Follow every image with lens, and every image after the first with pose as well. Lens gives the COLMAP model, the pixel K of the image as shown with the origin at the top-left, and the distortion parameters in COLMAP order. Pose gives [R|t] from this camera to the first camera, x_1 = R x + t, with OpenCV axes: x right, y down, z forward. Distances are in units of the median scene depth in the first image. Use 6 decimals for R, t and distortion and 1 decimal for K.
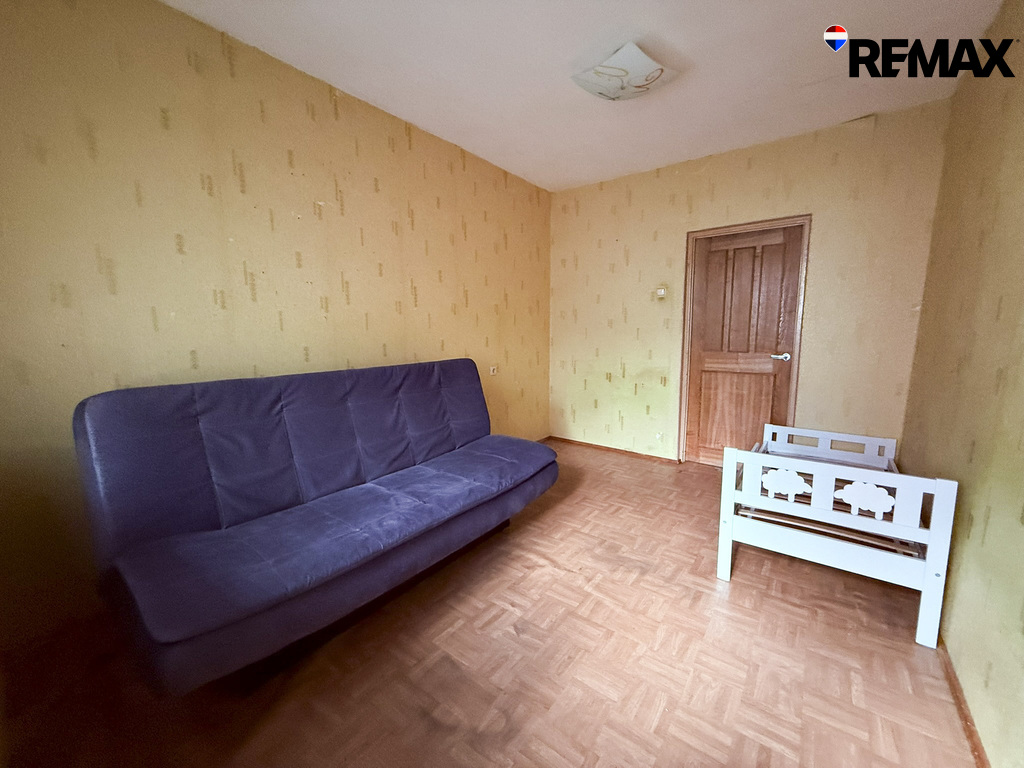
lens RADIAL K [[405.4, 0, 513.7], [0, 405.4, 392.6], [0, 0, 1]] dist [0.003635, -0.001147]
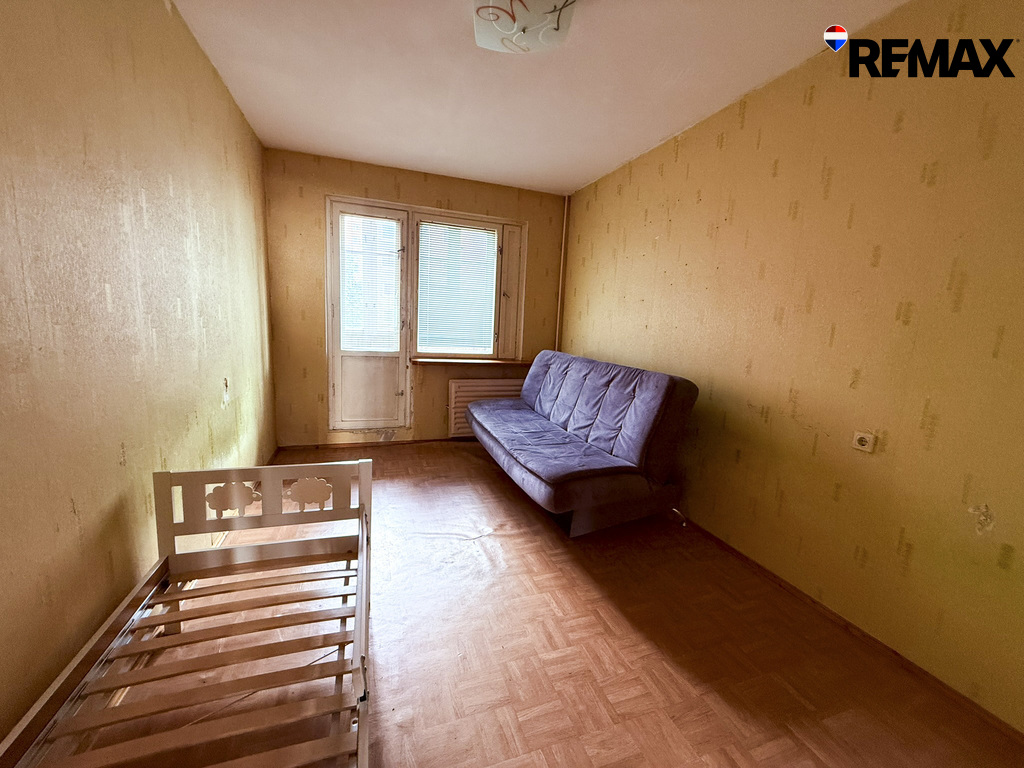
lens RADIAL K [[405.4, 0, 505.8], [0, 405.4, 375.8], [0, 0, 1]] dist [0.003635, -0.001147]
pose [[-0.558716, 0.117432, -0.821003, 0.874188], [-0.149658, 0.959399, 0.239074, -0.276618], [0.815744, 0.256444, -0.518457, 1.335127]]
